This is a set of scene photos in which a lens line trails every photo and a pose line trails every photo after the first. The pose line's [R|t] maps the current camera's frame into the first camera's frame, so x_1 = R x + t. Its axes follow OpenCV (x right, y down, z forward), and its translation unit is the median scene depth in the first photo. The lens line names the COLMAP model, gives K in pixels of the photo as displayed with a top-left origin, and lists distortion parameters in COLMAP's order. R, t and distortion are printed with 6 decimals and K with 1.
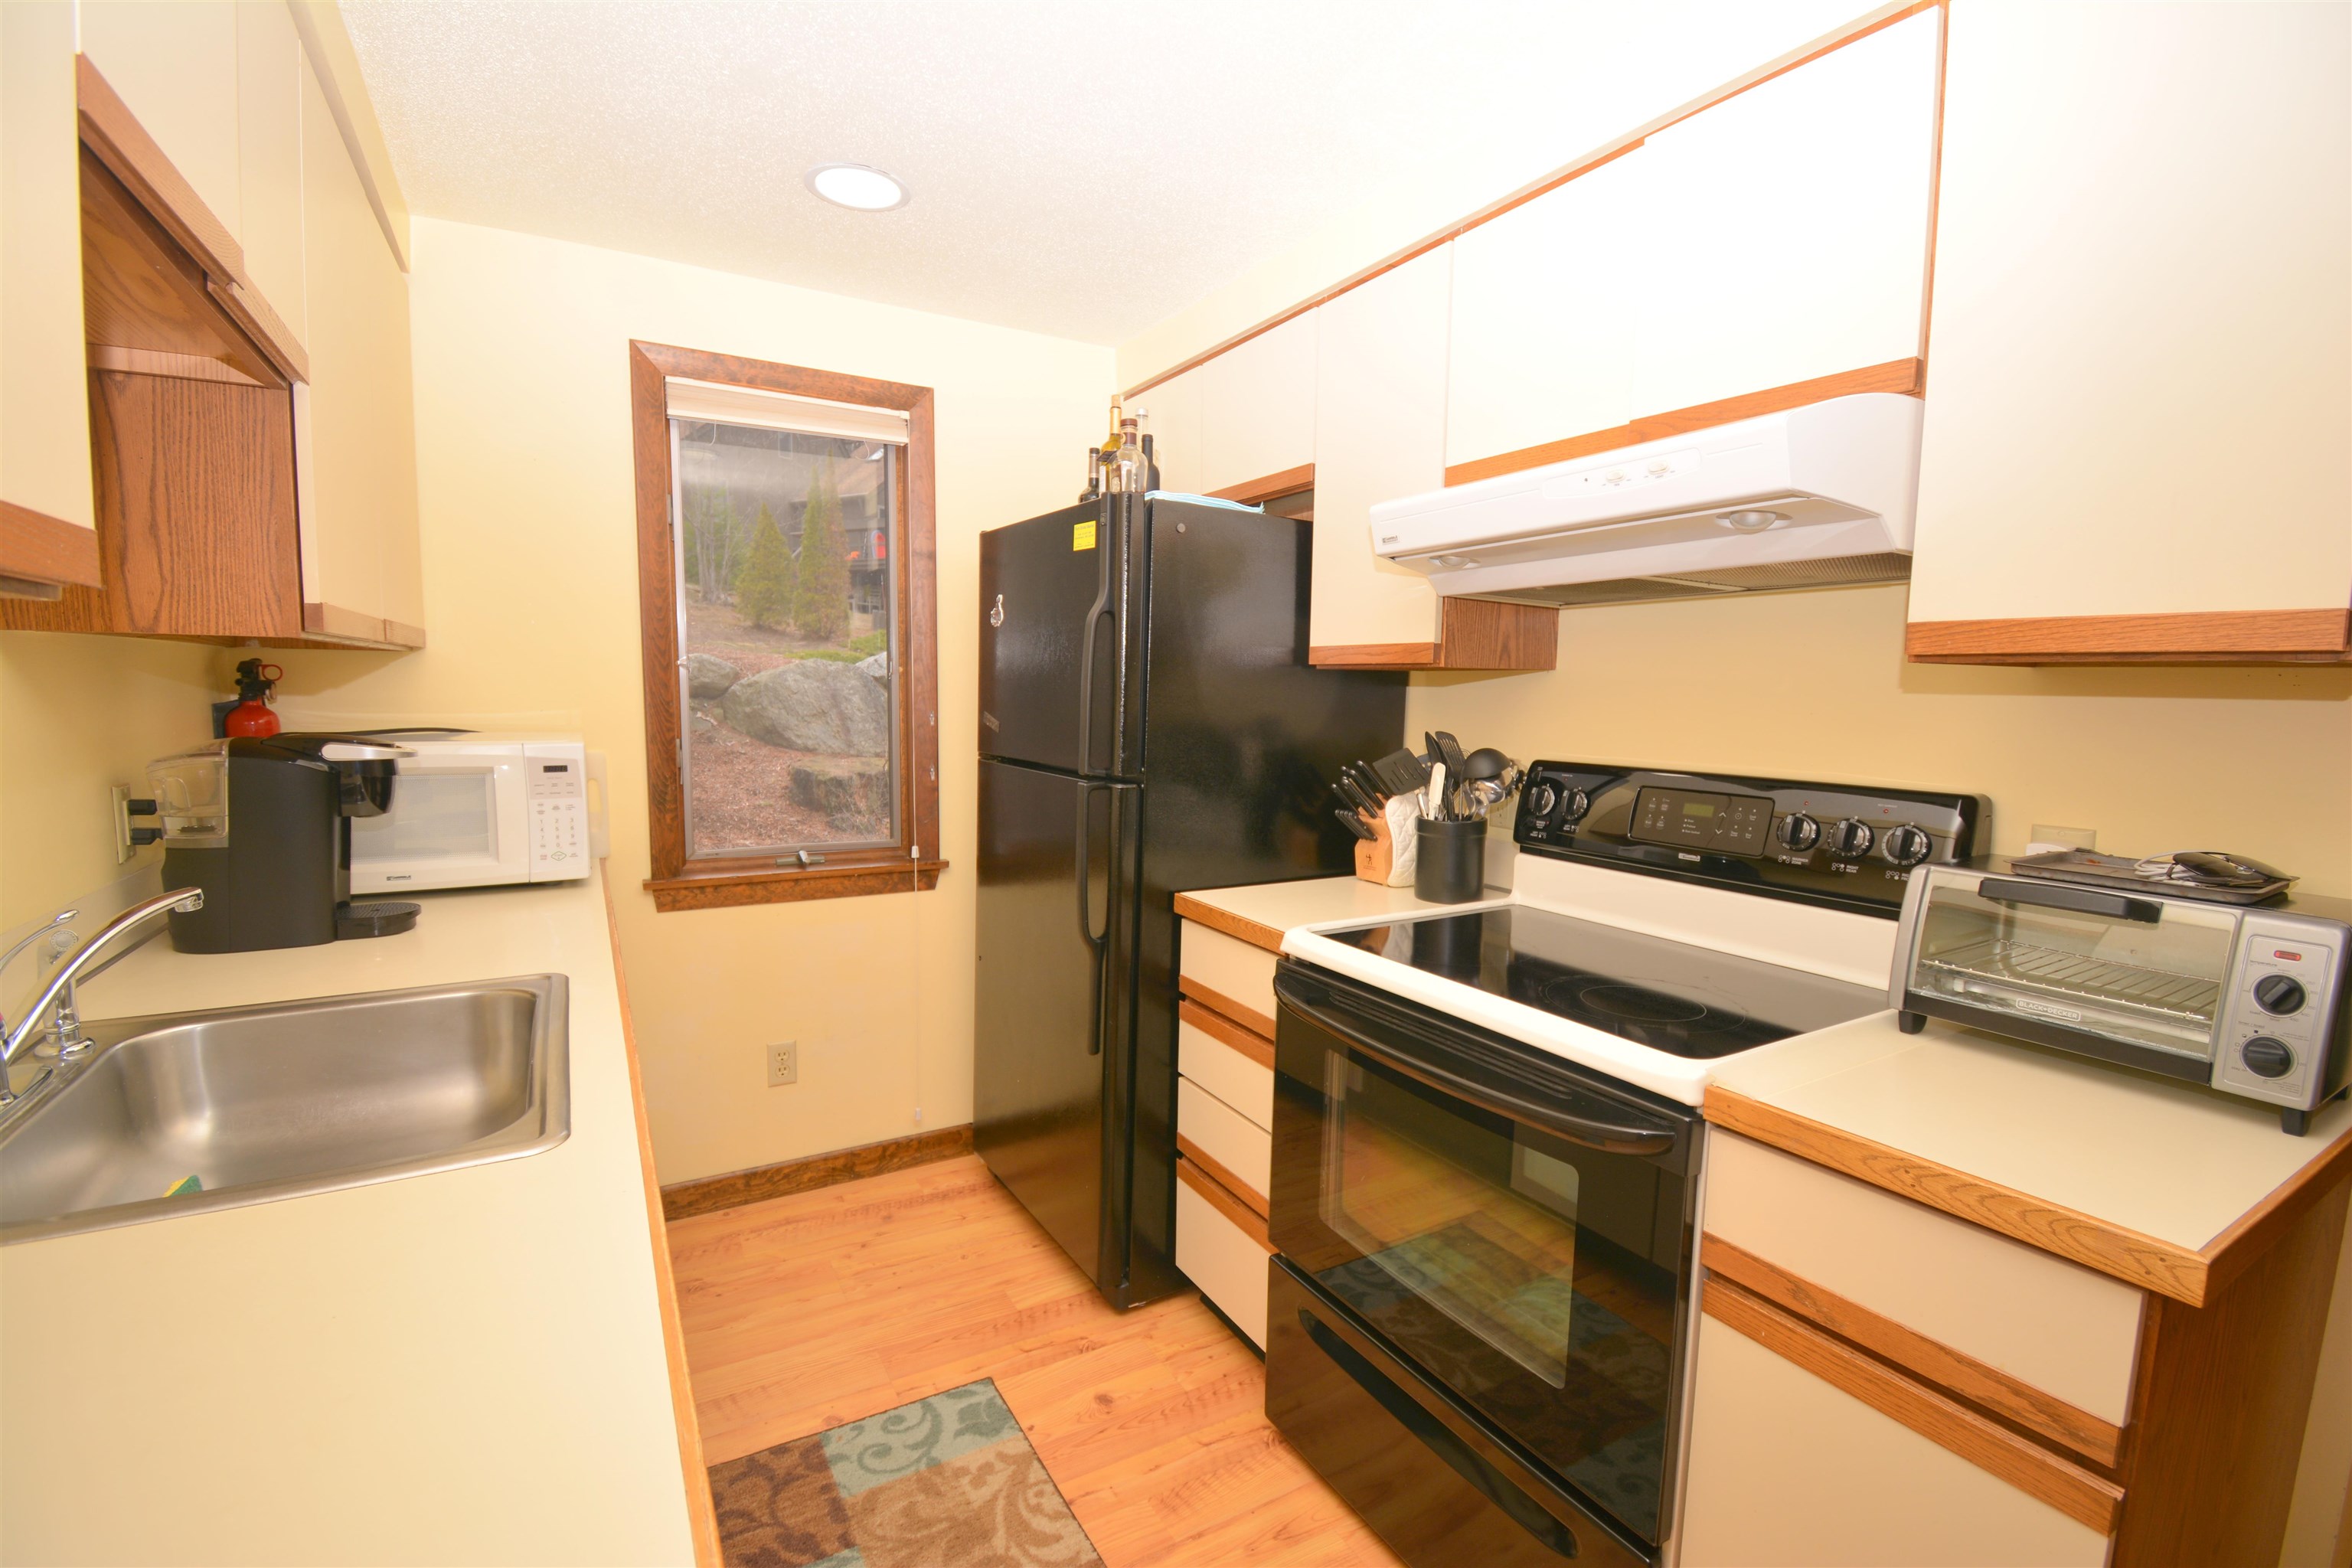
lens RADIAL K [[1041.7, 0, 1182.2], [0, 1041.7, 788.7], [0, 0, 1]] dist [-0.004233, -0.008973]
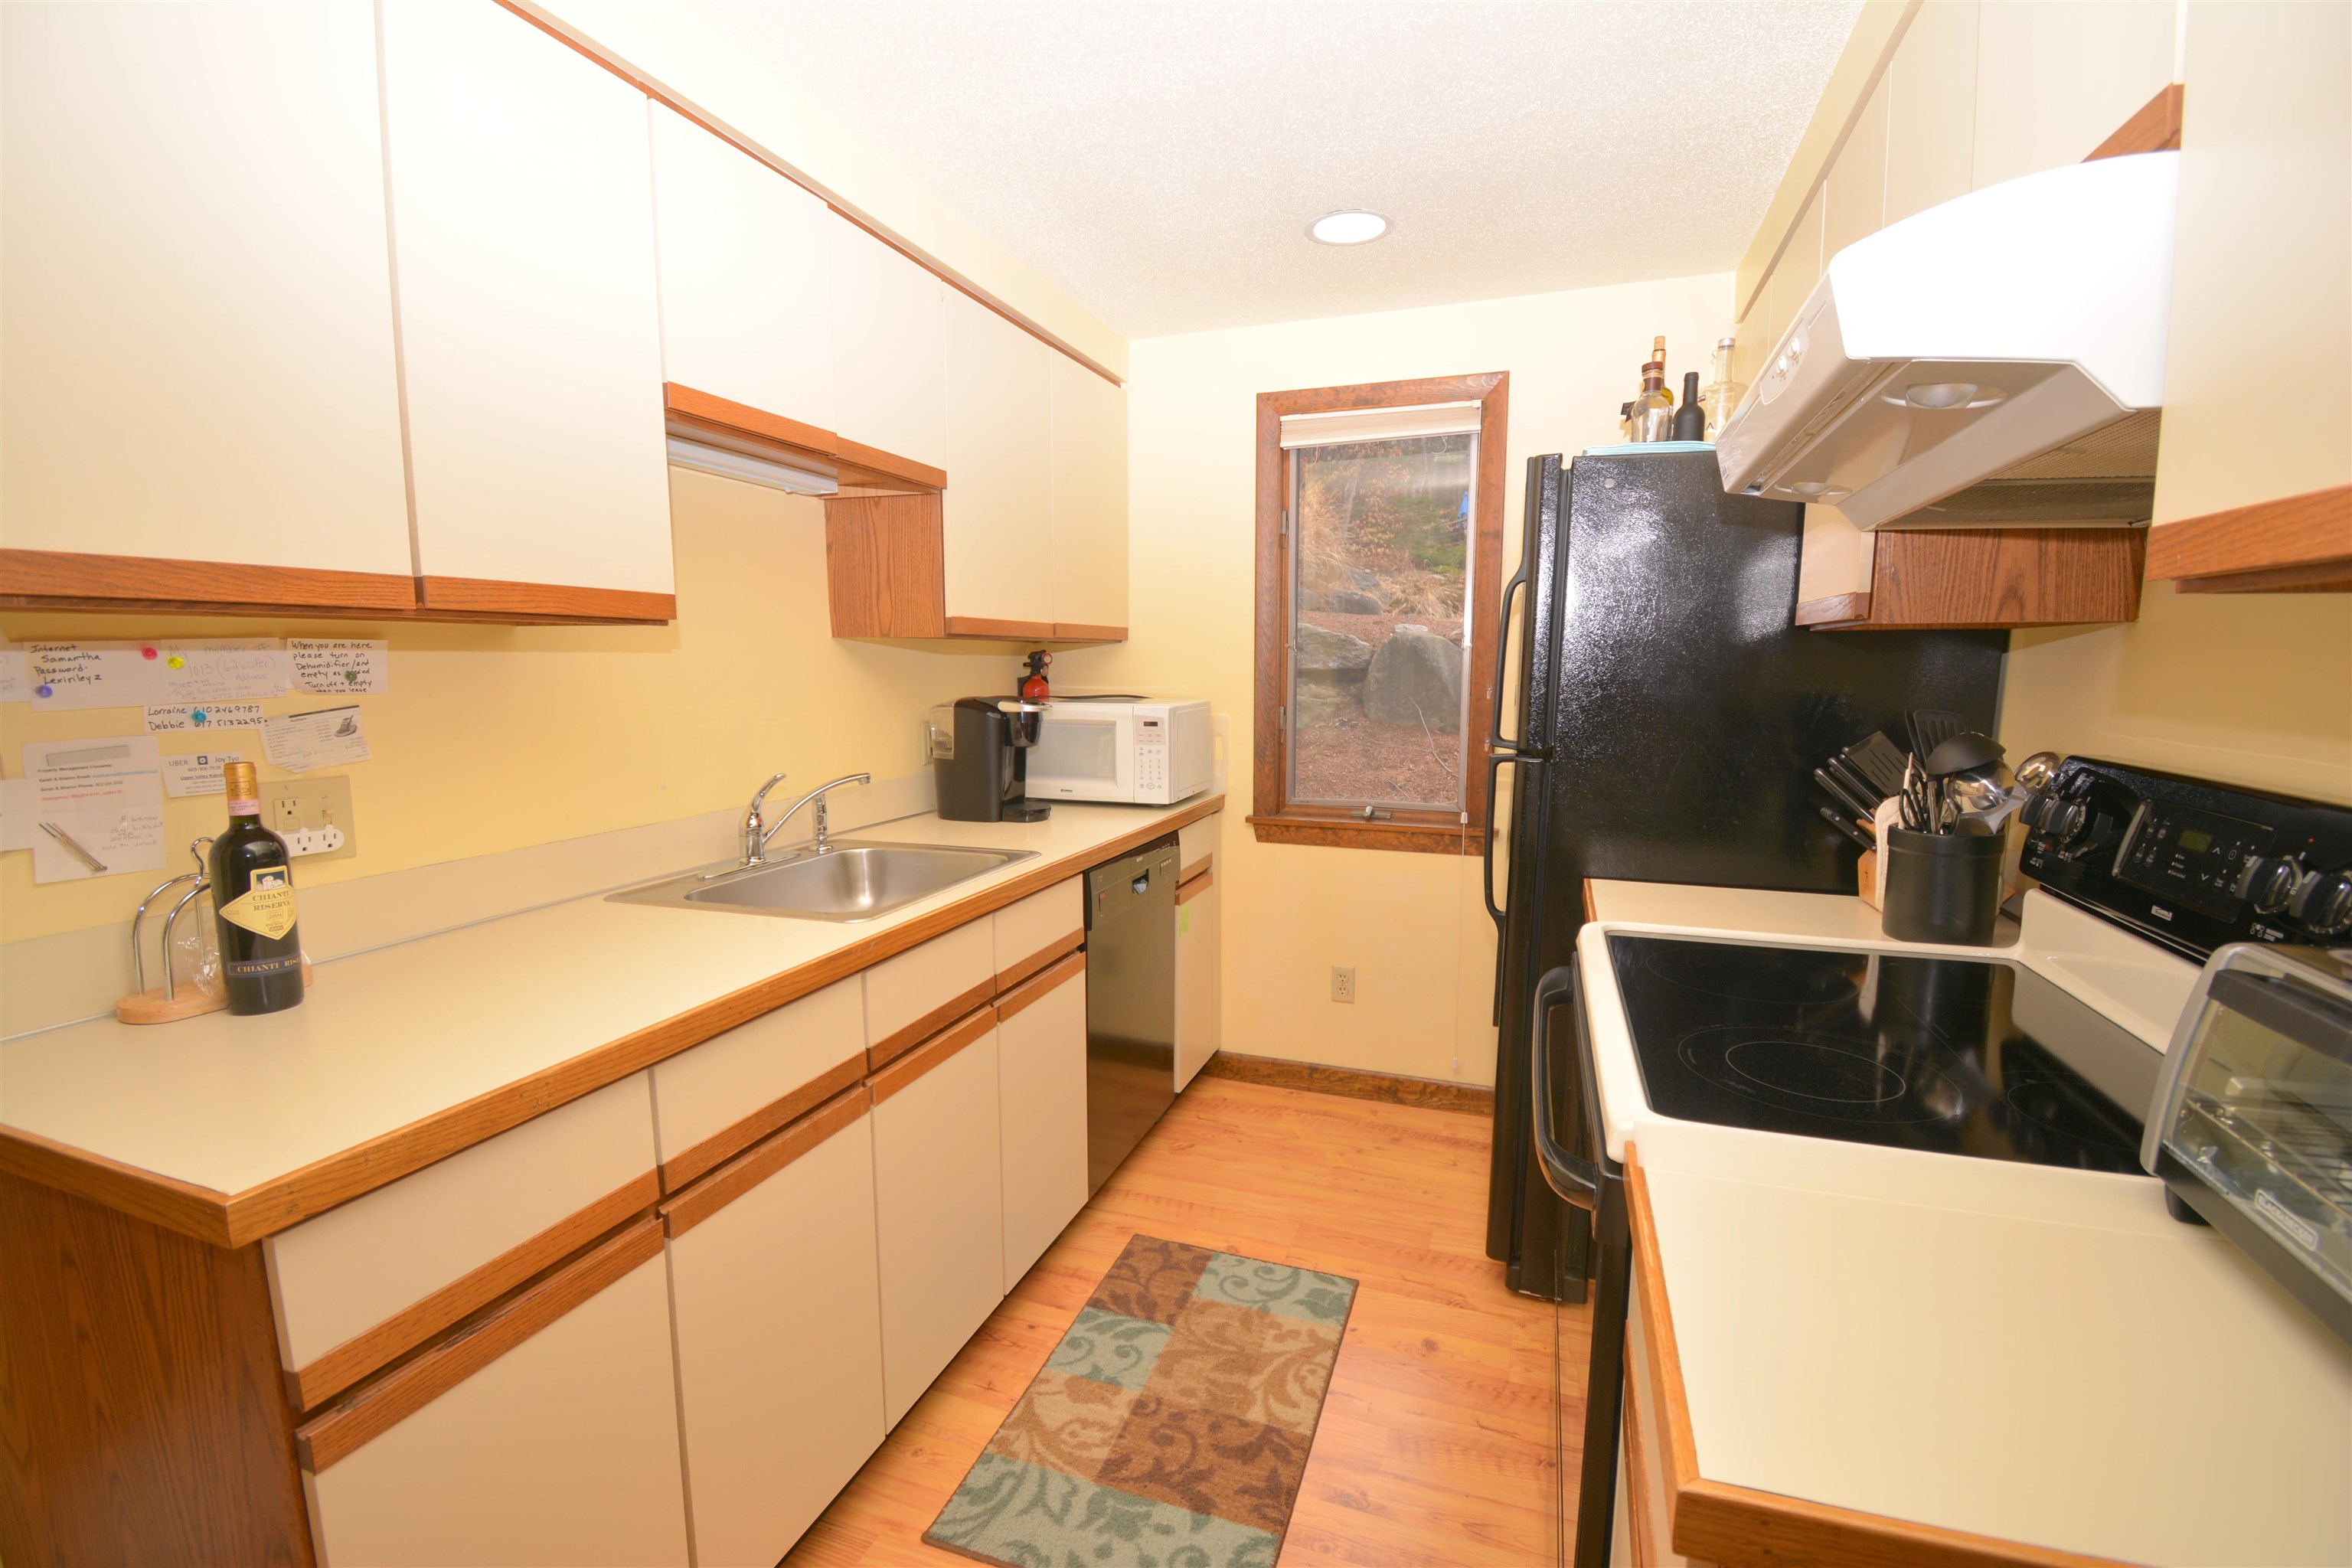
lens RADIAL K [[1041.7, 0, 1175.3], [0, 1041.7, 792.2], [0, 0, 1]] dist [-0.004233, -0.008973]
pose [[0.637172, 0.079872, -0.766572, 0.514396], [-0.064234, 0.996659, 0.050455, -0.000166], [0.768041, 0.017092, 0.640173, 0.127600]]
